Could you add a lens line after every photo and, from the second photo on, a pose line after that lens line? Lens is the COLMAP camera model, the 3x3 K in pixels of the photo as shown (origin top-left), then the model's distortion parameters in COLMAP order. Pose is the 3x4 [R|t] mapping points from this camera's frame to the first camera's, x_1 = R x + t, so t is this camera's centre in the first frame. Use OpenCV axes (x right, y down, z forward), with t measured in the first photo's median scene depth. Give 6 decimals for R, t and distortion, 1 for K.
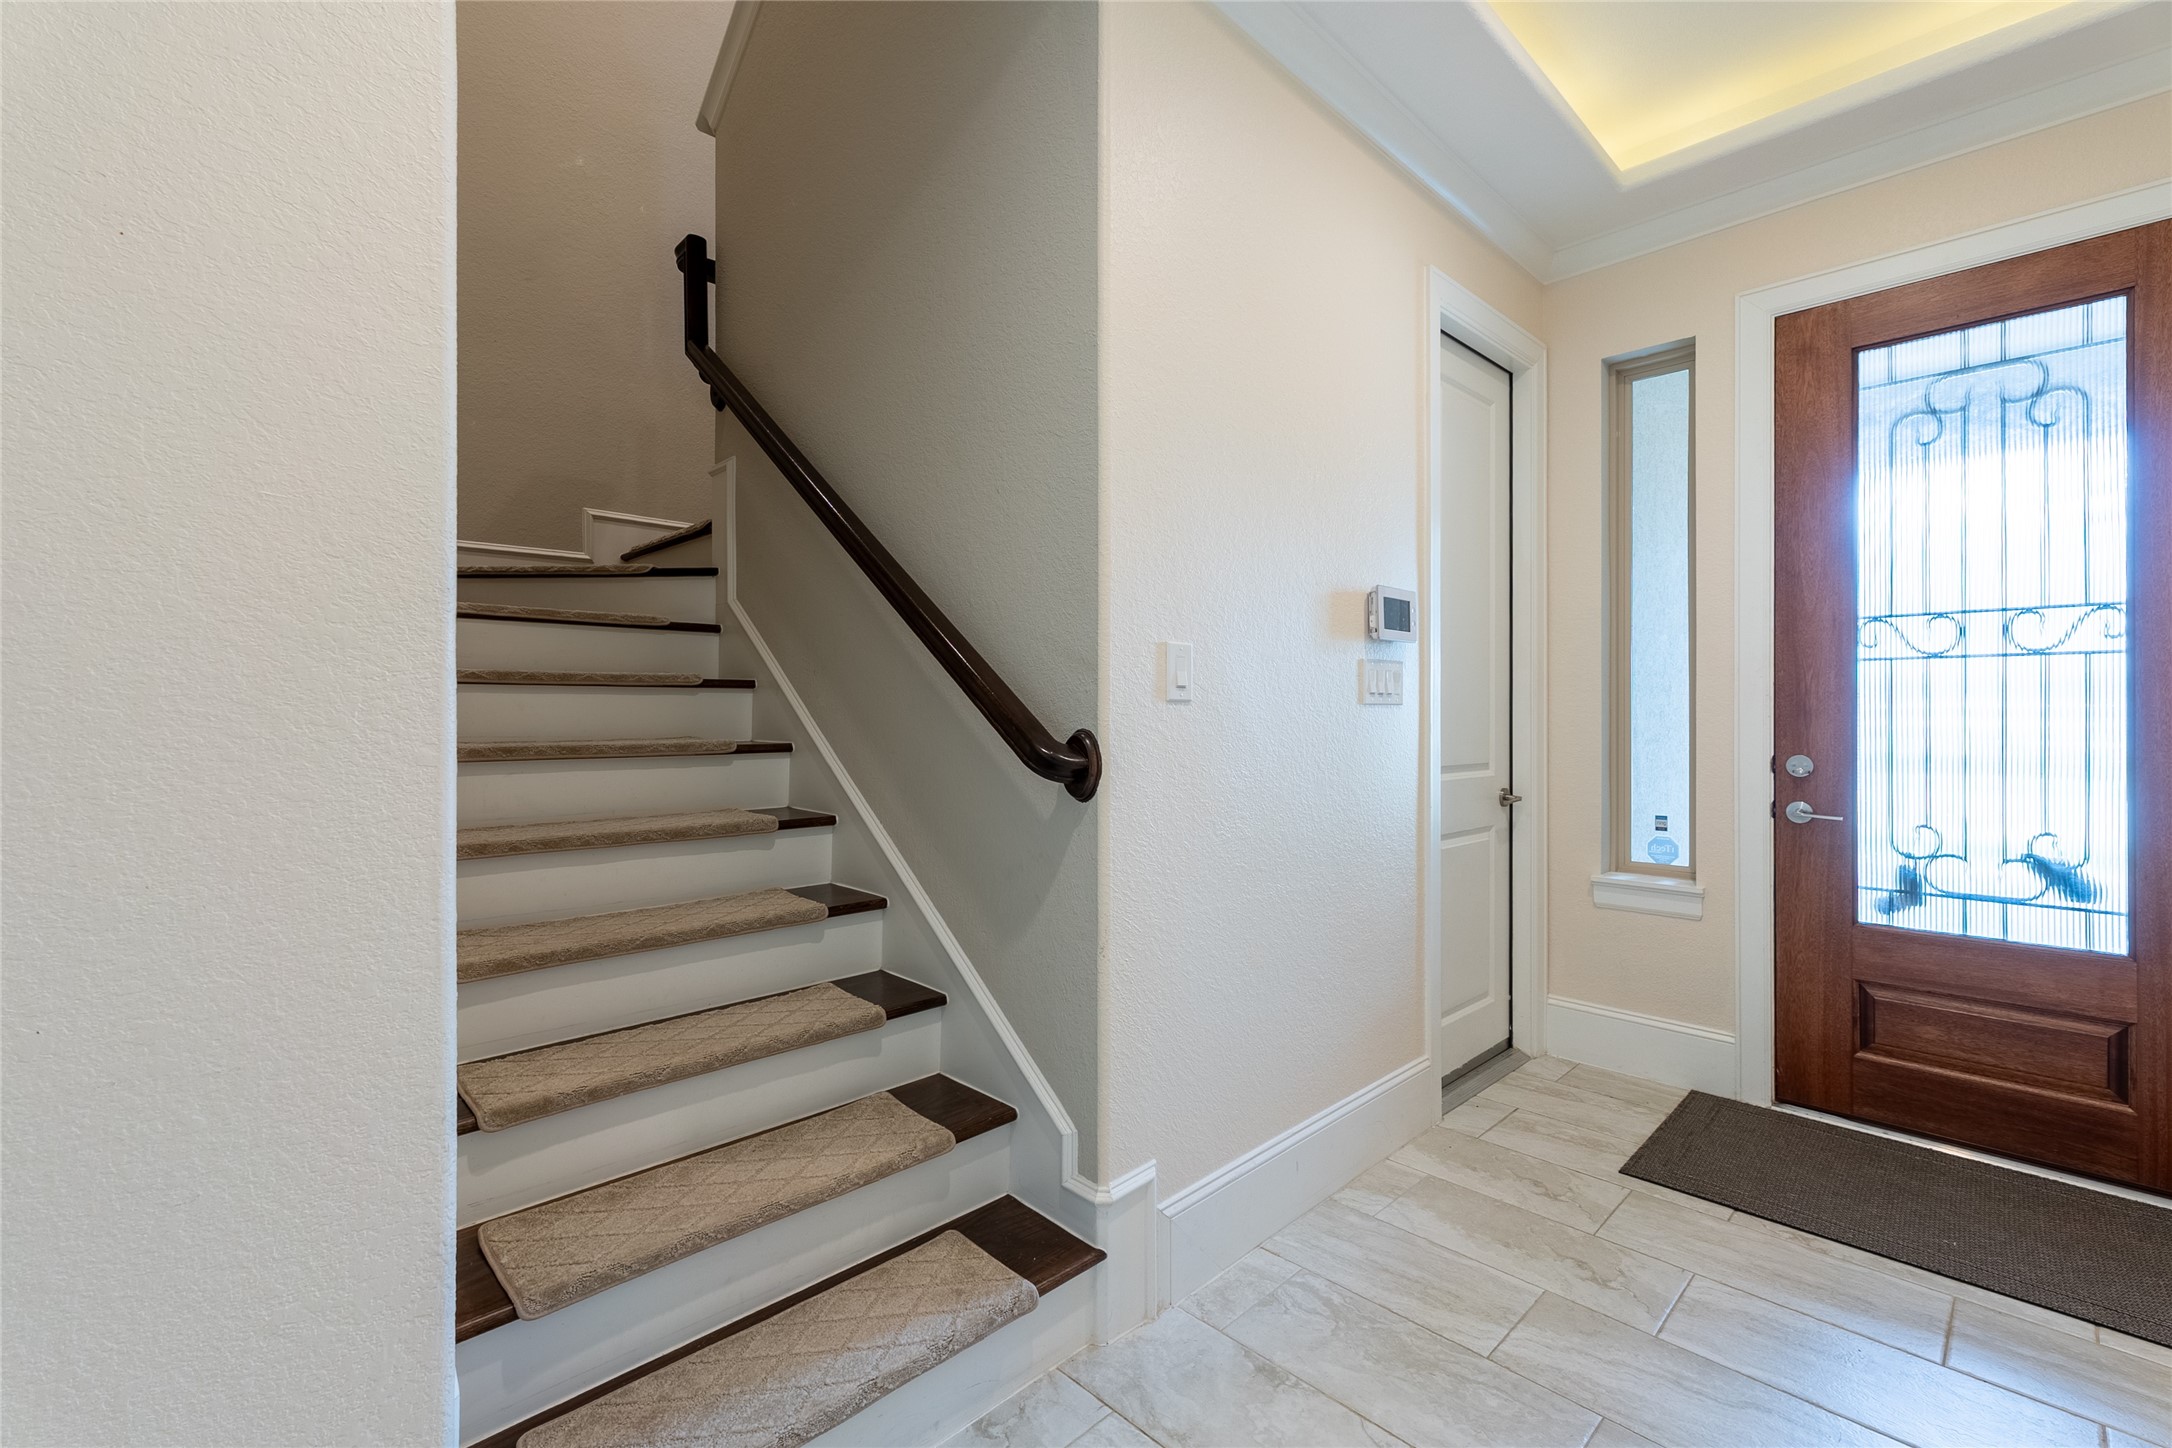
lens RADIAL K [[933.3, 0, 1098.5], [0, 933.3, 720.1], [0, 0, 1]] dist [0.001089, 0.000832]
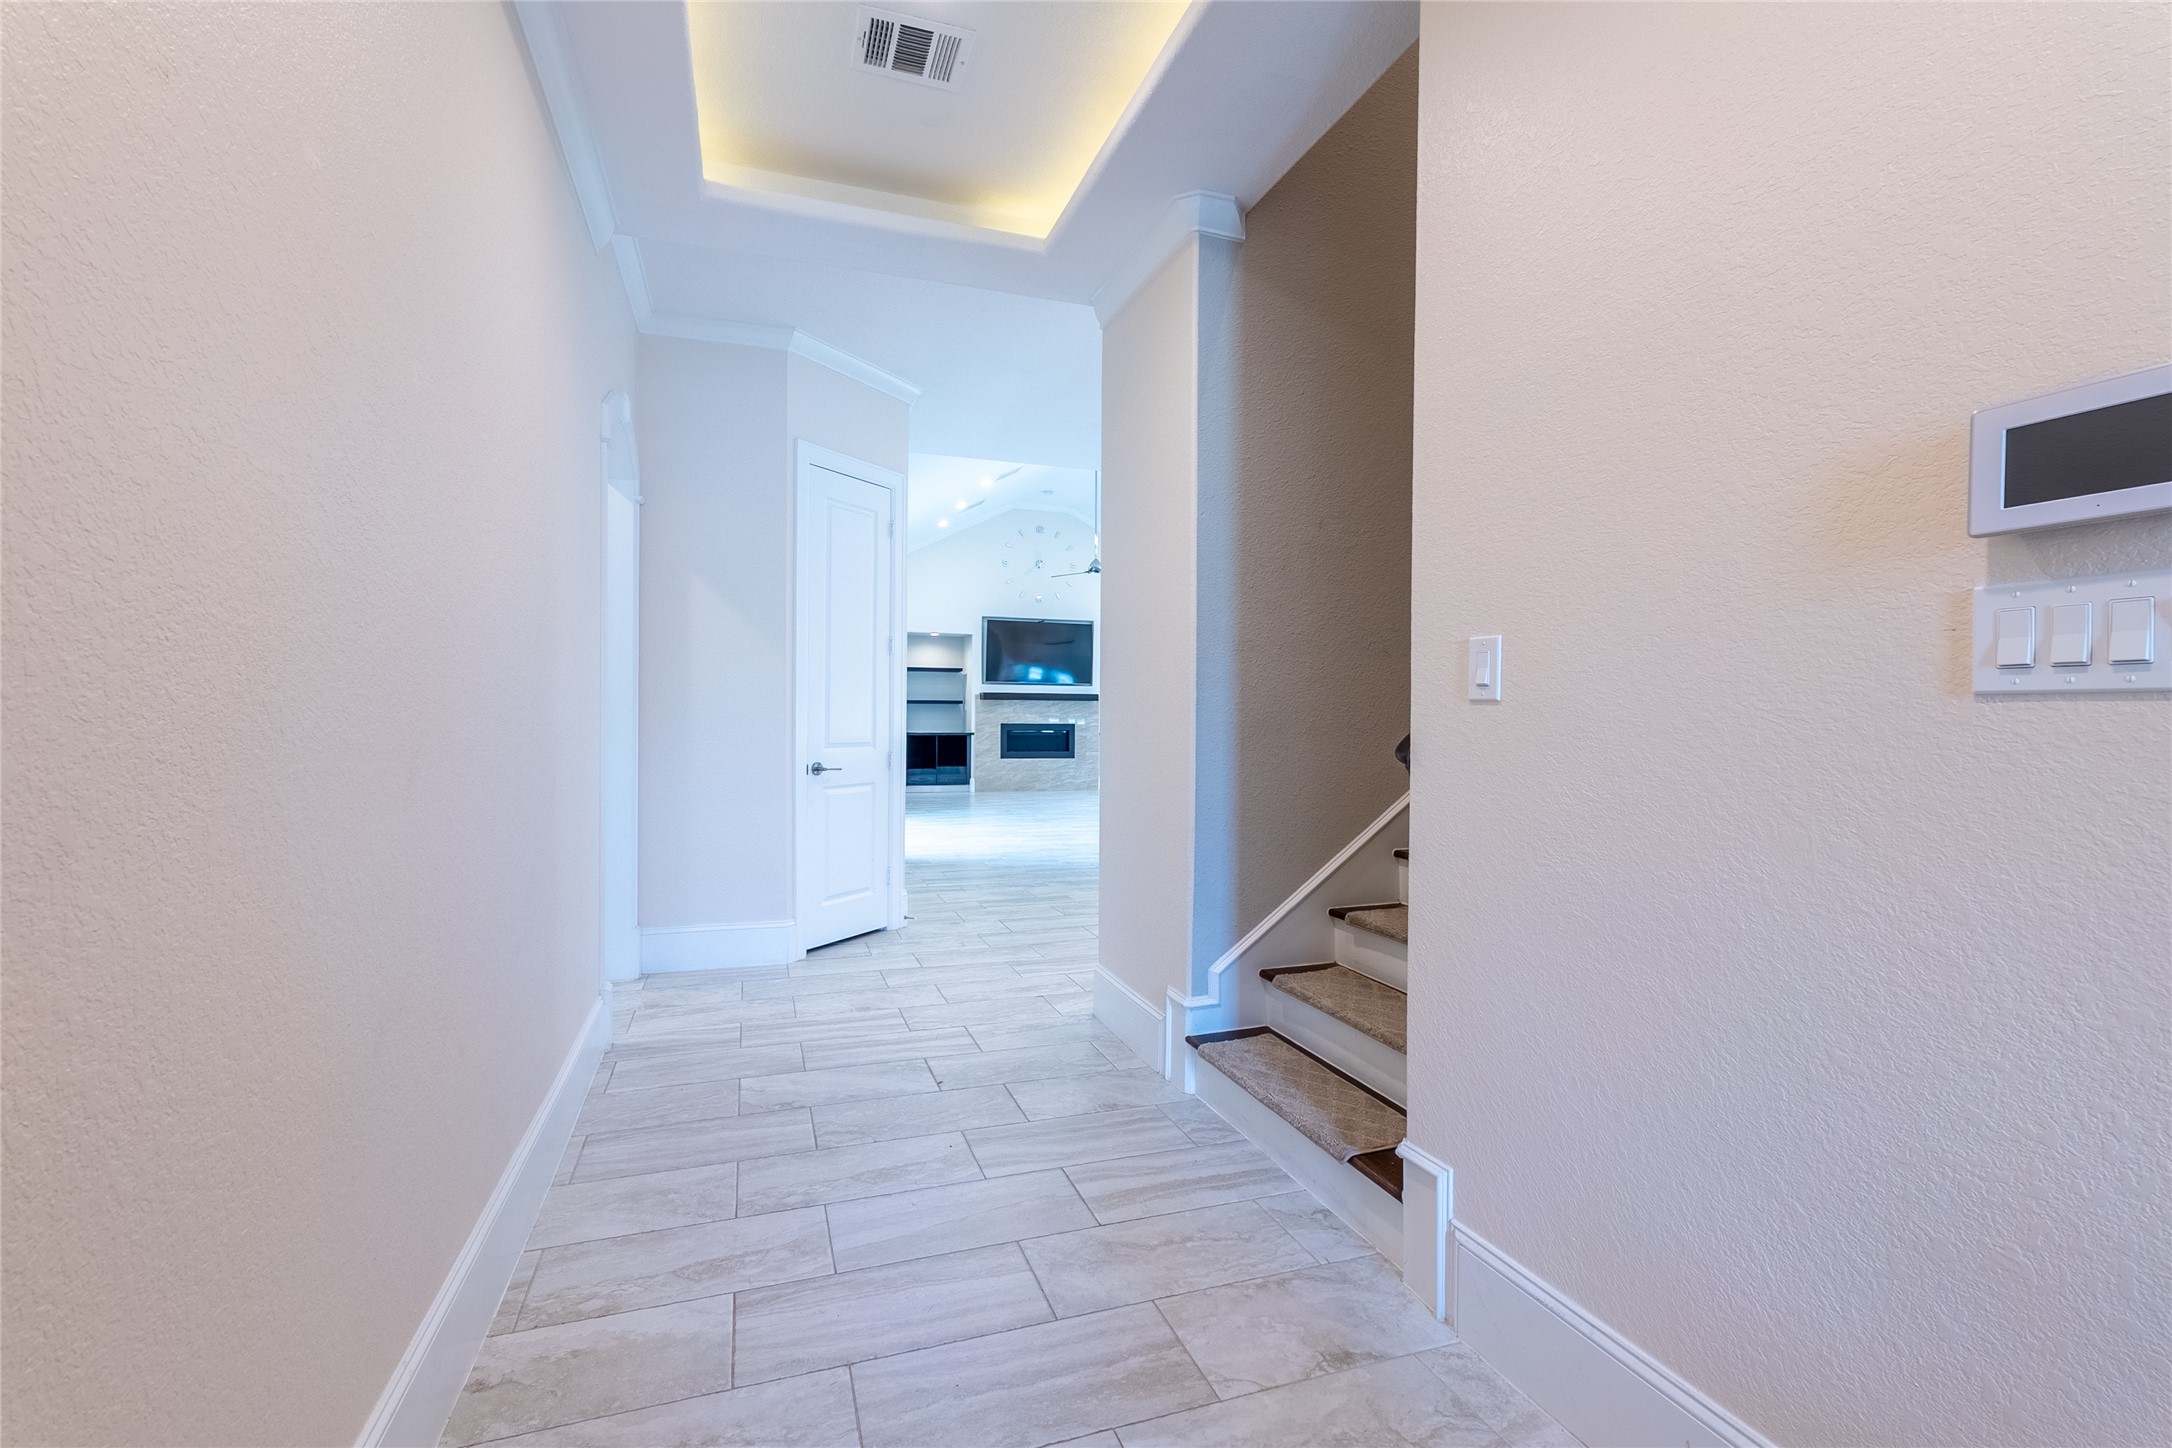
lens RADIAL K [[933.3, 0, 1088.4], [0, 933.3, 723.5], [0, 0, 1]] dist [0.001089, 0.000832]
pose [[-0.420715, 0.008032, -0.907157, 1.105299], [-0.006116, 0.999913, 0.011689, -0.006829], [0.907172, 0.010466, -0.420629, 1.058218]]
